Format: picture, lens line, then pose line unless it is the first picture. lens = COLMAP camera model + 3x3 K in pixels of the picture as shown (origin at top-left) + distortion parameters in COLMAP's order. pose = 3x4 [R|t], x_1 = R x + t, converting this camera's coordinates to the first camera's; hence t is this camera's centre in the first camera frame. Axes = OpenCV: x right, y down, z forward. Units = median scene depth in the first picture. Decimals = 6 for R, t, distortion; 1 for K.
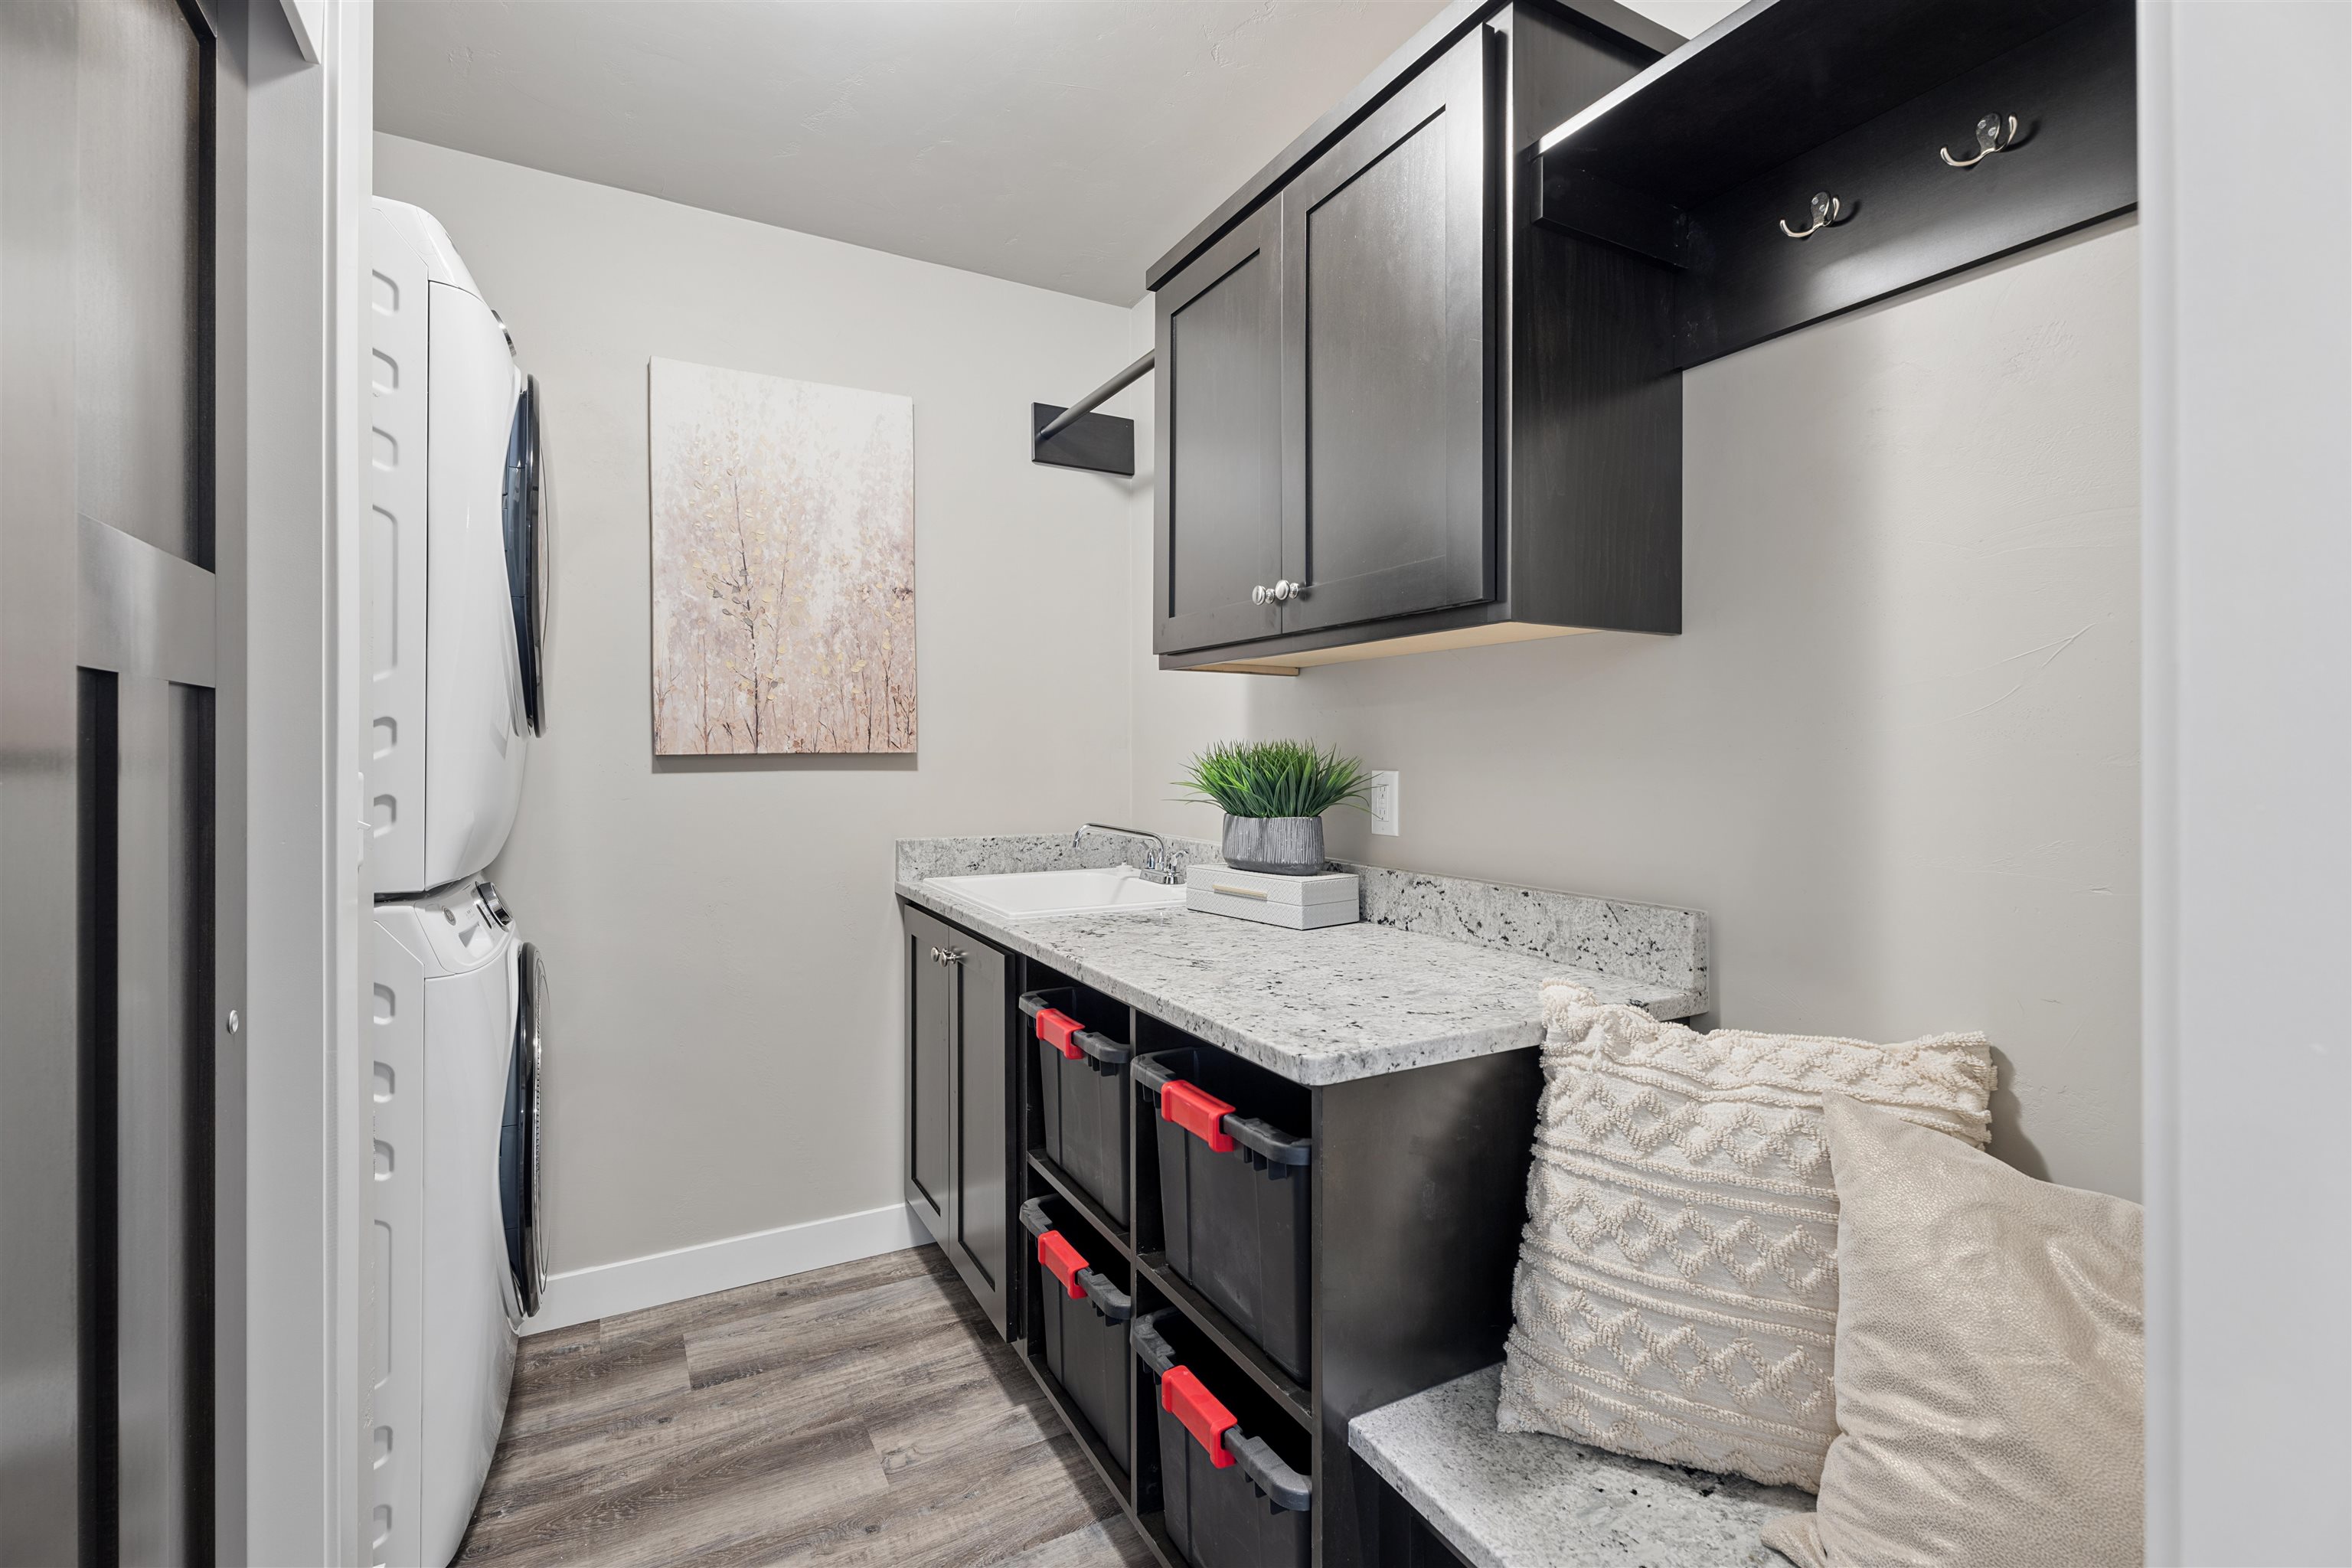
lens RADIAL K [[1056.7, 0, 1175.3], [0, 1056.7, 770.3], [0, 0, 1]] dist [0.008274, -0.002726]
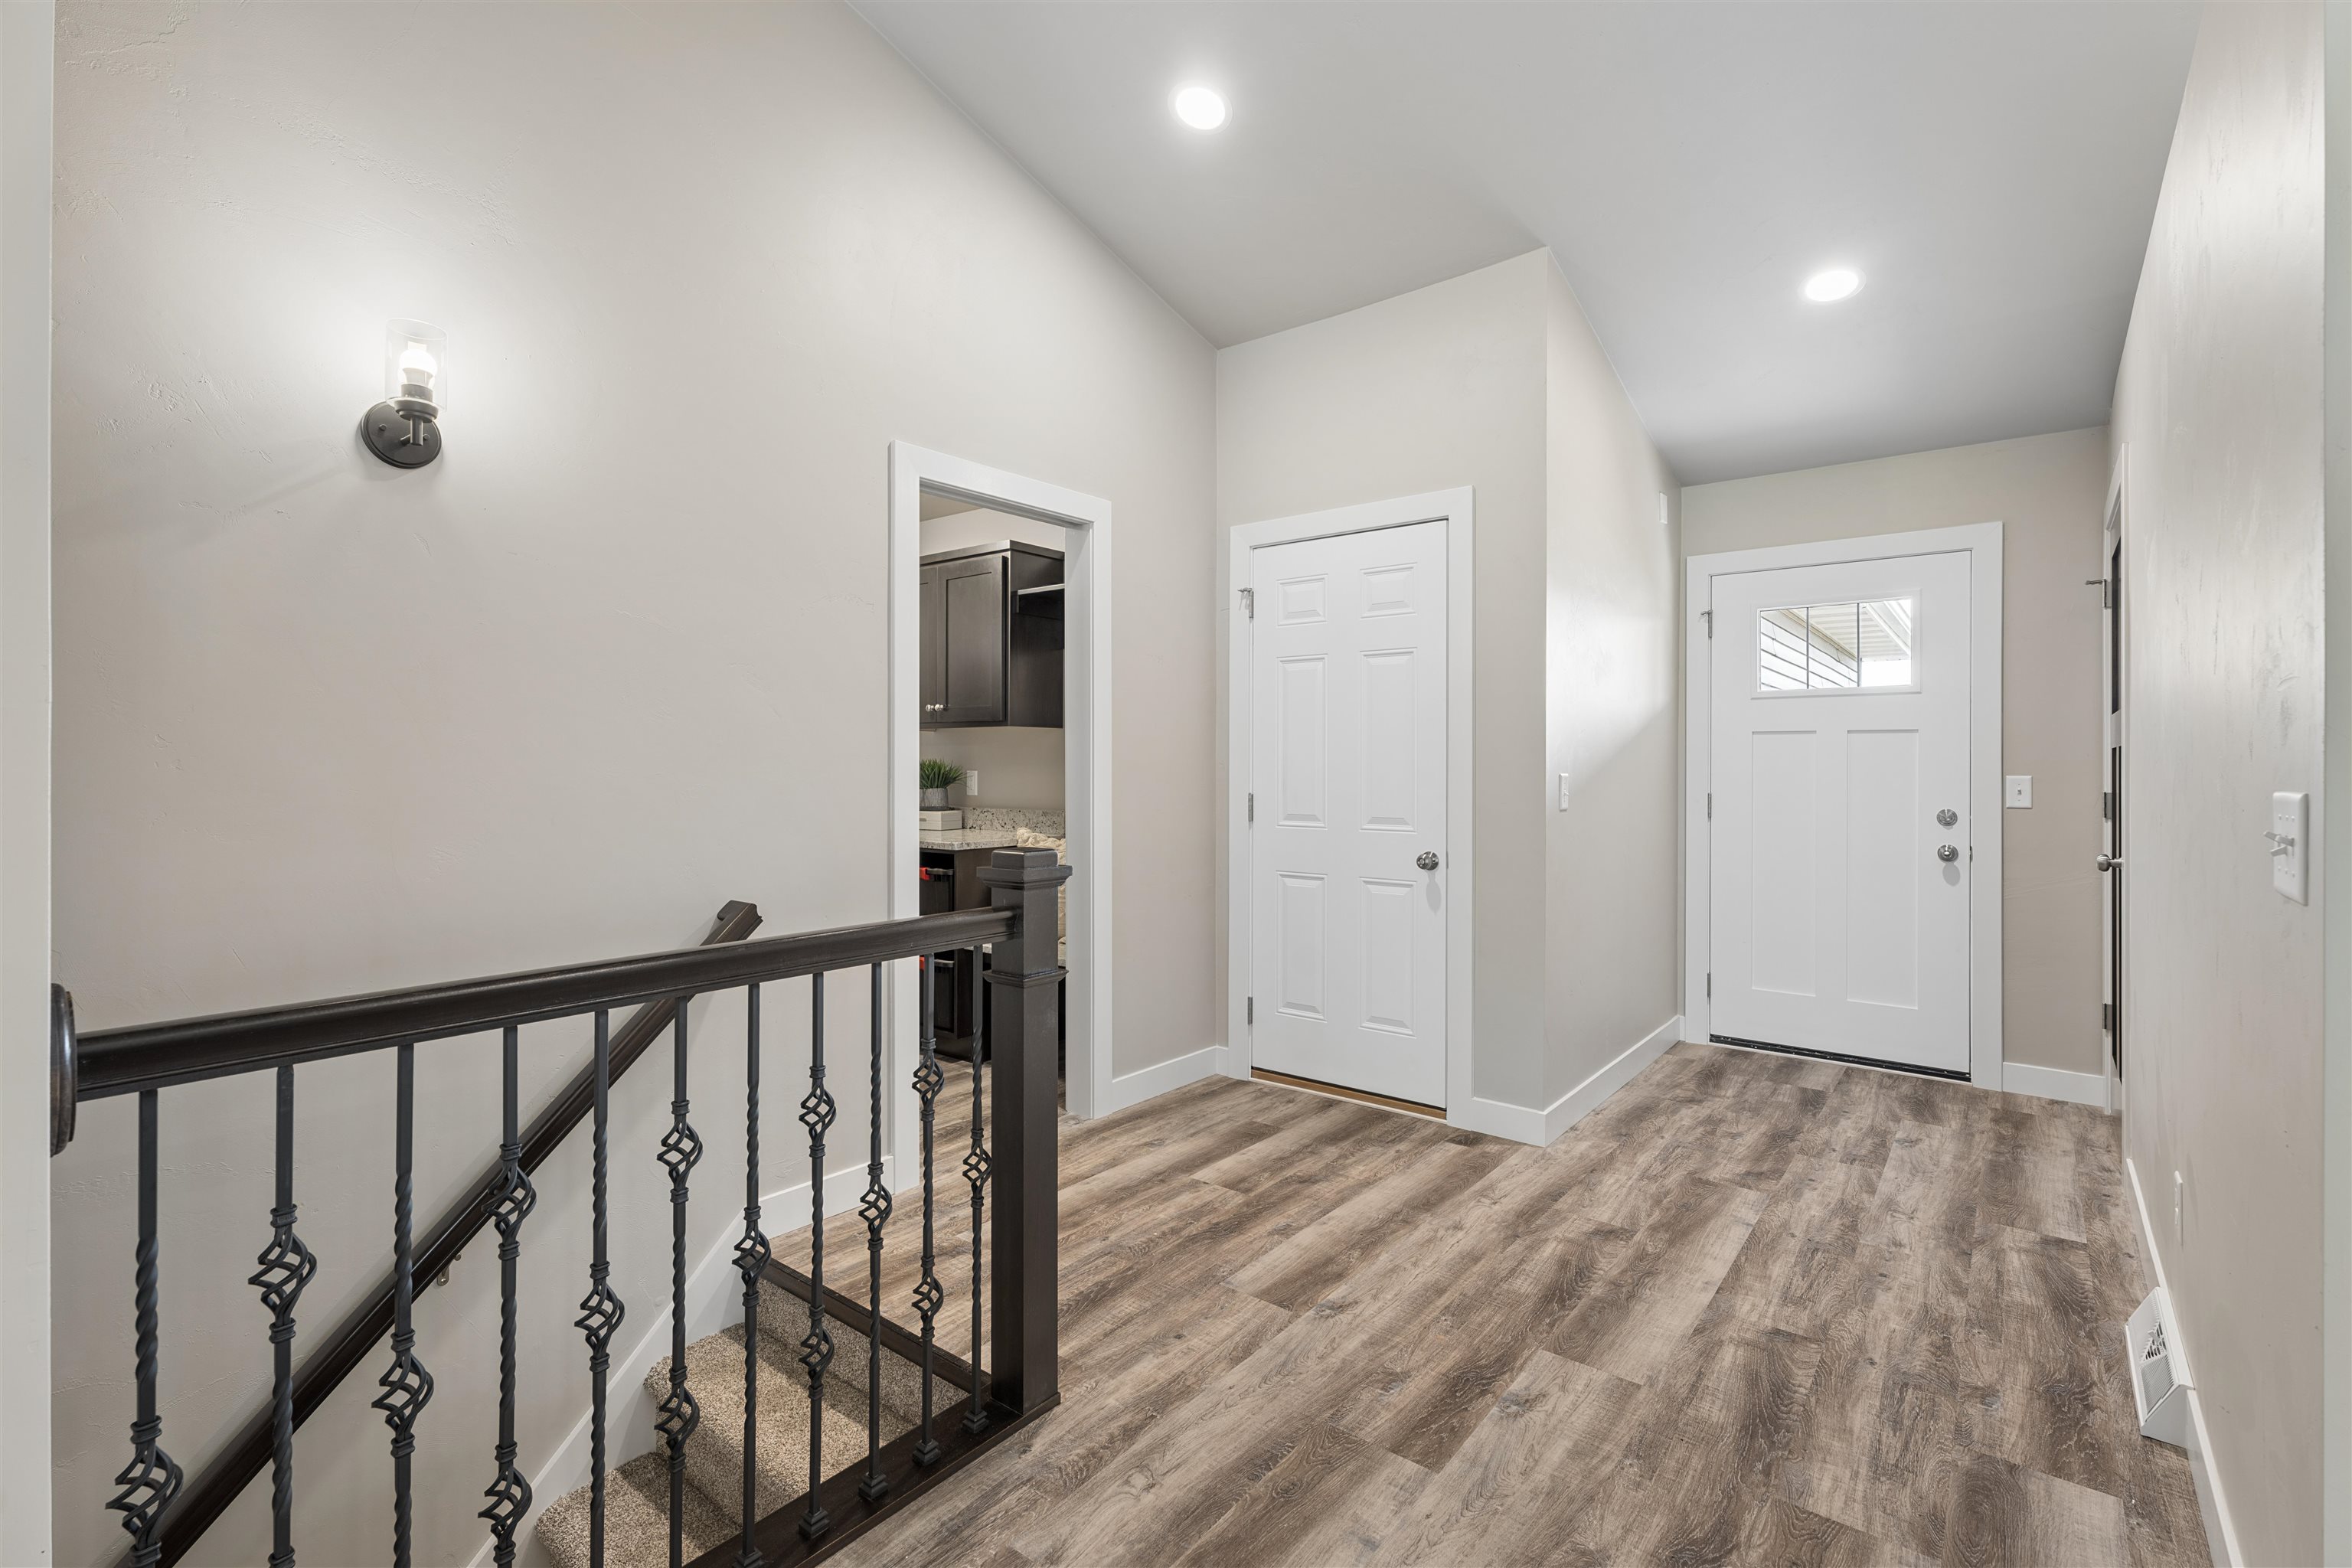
lens RADIAL K [[1056.7, 0, 1172.4], [0, 1056.7, 773.1], [0, 0, 1]] dist [0.008274, -0.002726]
pose [[0.925174, 0.002304, 0.379537, -0.395072], [-0.001983, 0.999997, -0.001235, 0.010360], [-0.379539, 0.000390, 0.925176, -1.886871]]
